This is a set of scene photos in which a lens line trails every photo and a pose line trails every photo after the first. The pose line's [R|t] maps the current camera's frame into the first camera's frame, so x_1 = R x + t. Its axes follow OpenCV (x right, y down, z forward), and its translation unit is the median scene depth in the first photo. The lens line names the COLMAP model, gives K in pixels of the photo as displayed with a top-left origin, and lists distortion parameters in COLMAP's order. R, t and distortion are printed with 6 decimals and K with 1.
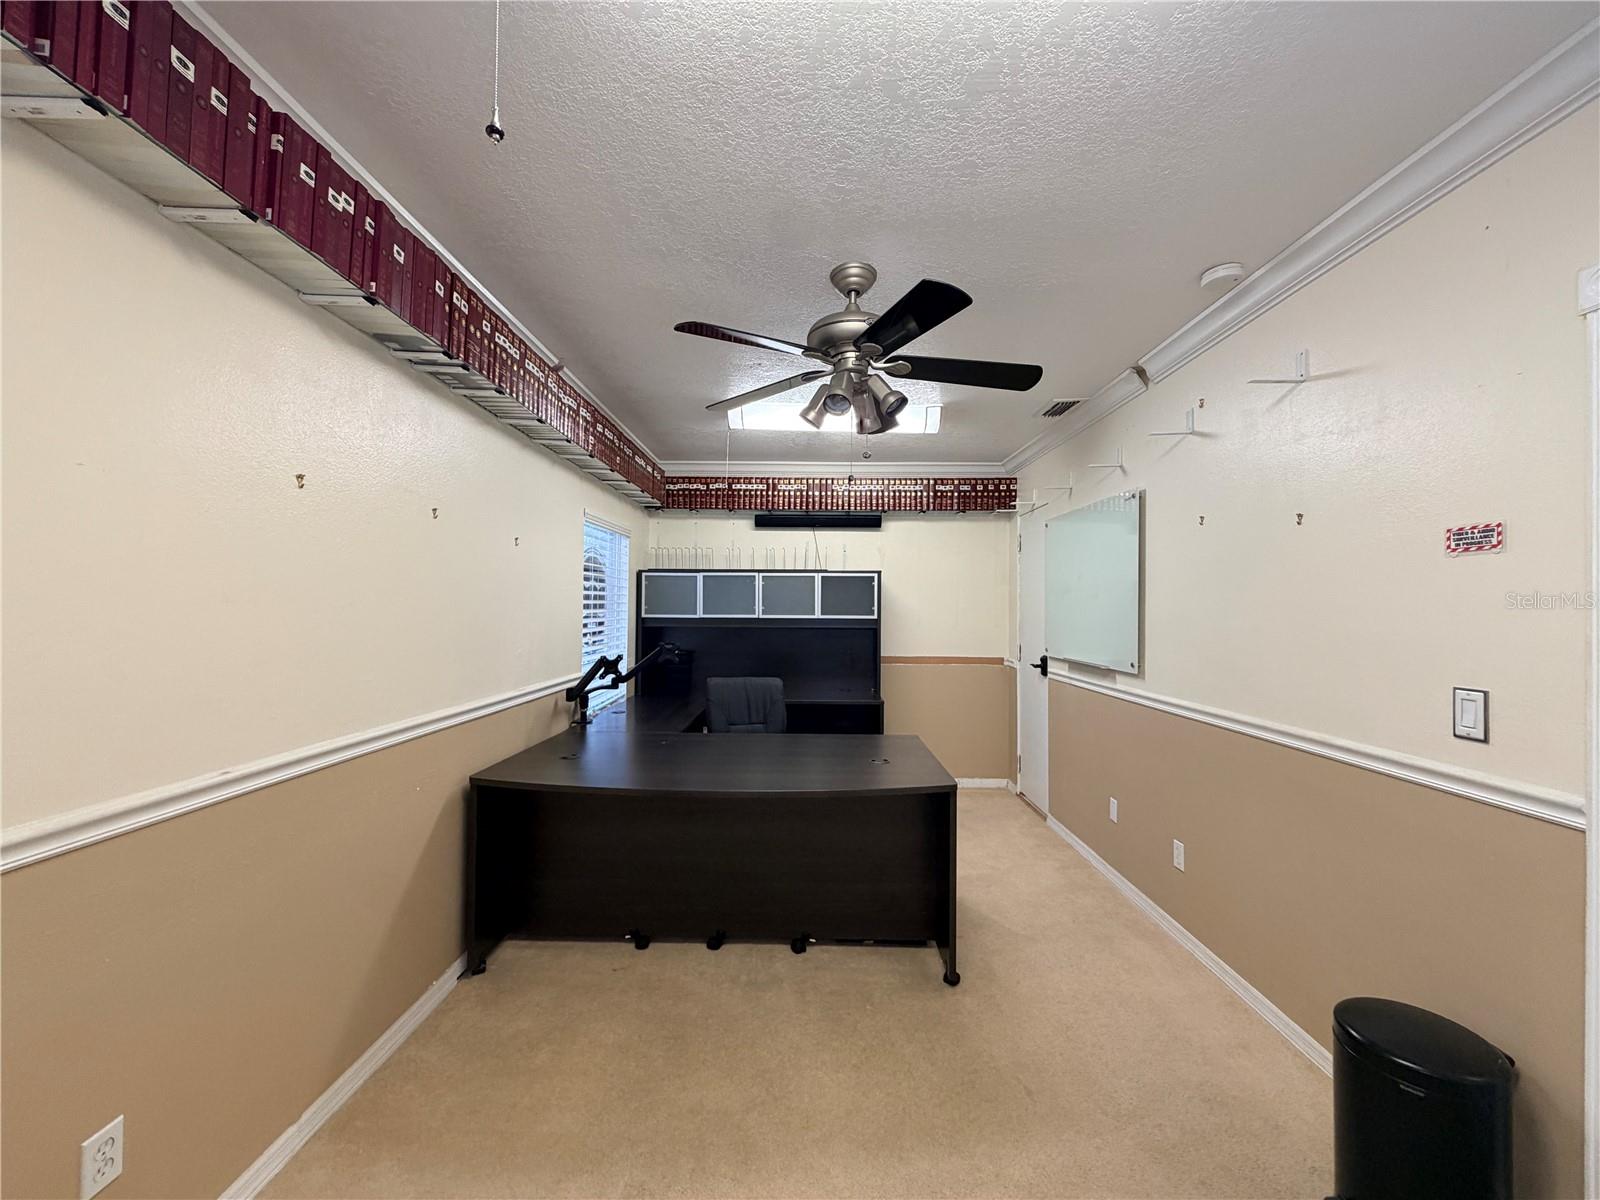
lens RADIAL K [[639.2, 0, 796.8], [0, 639.2, 597.9], [0, 0, 1]] dist [0.000072, 0.000085]
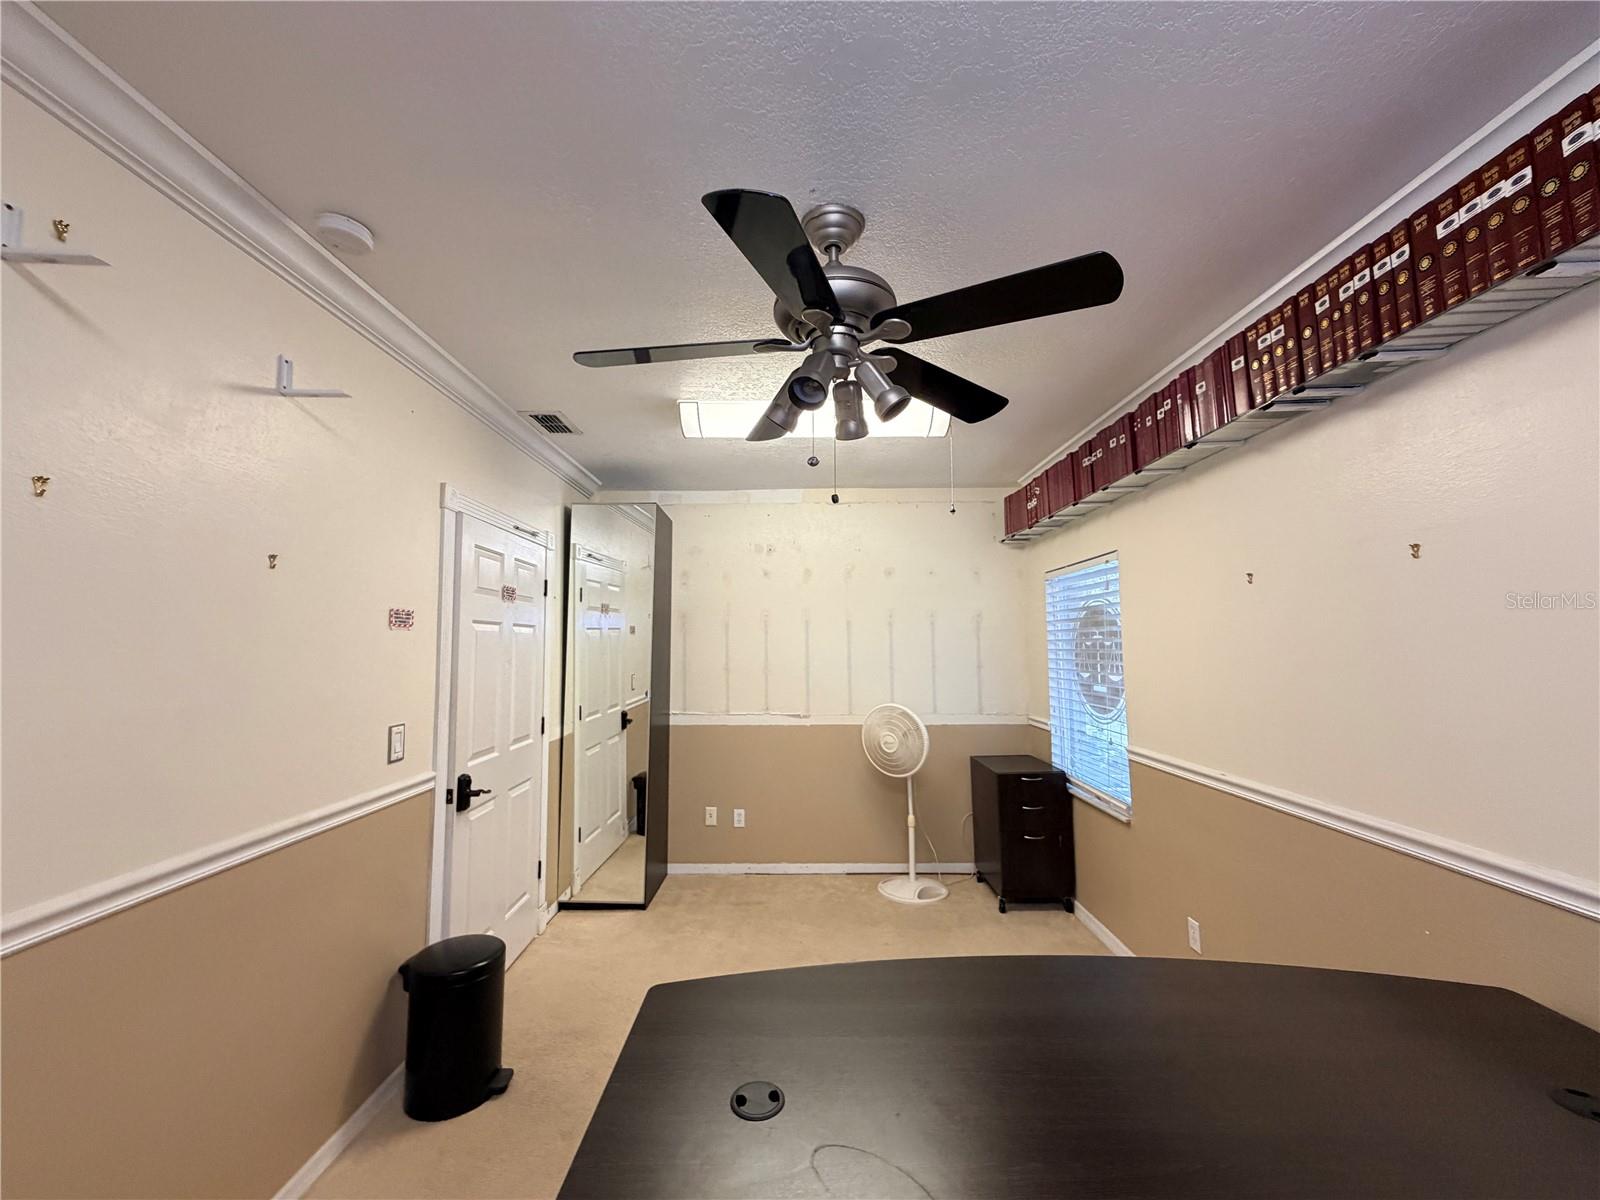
lens RADIAL K [[639.2, 0, 796.8], [0, 639.2, 597.9], [0, 0, 1]] dist [0.000072, 0.000085]
pose [[-0.999870, -0.007153, -0.014468, 0.153505], [-0.005779, 0.995659, -0.092897, -0.008426], [0.015069, -0.092801, -0.995571, 1.877439]]
